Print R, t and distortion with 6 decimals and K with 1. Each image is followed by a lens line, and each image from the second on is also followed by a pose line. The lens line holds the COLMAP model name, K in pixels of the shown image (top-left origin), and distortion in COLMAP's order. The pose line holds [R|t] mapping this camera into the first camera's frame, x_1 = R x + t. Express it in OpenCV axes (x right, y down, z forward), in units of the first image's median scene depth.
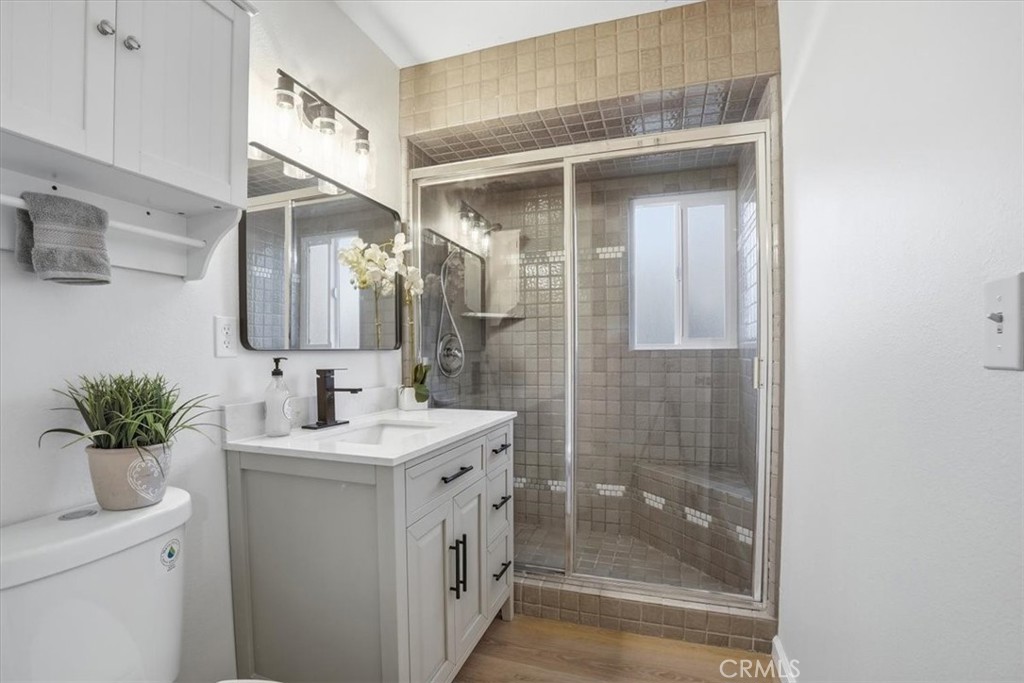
lens RADIAL K [[451.8, 0, 515.1], [0, 451.8, 350.7], [0, 0, 1]] dist [-0.058342, 0.002776]
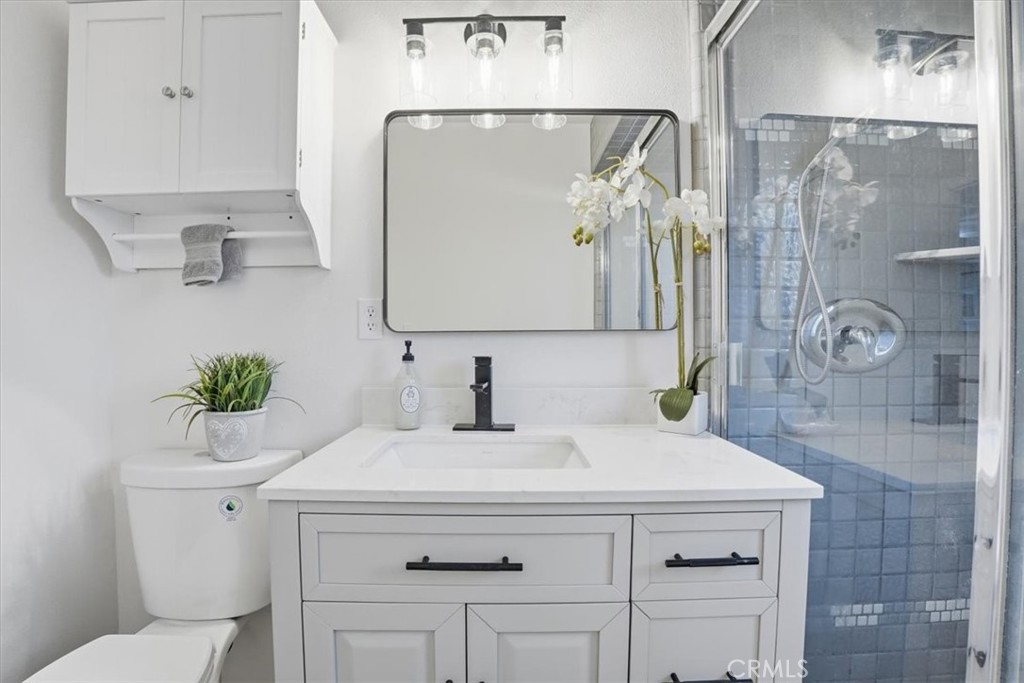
lens RADIAL K [[451.8, 0, 513.6], [0, 451.8, 340.7], [0, 0, 1]] dist [-0.058342, 0.002776]
pose [[0.331689, 0.008895, -0.943347, 0.338544], [0.005473, 0.999921, 0.011353, 0.005848], [0.943373, -0.008928, 0.331614, 0.789561]]
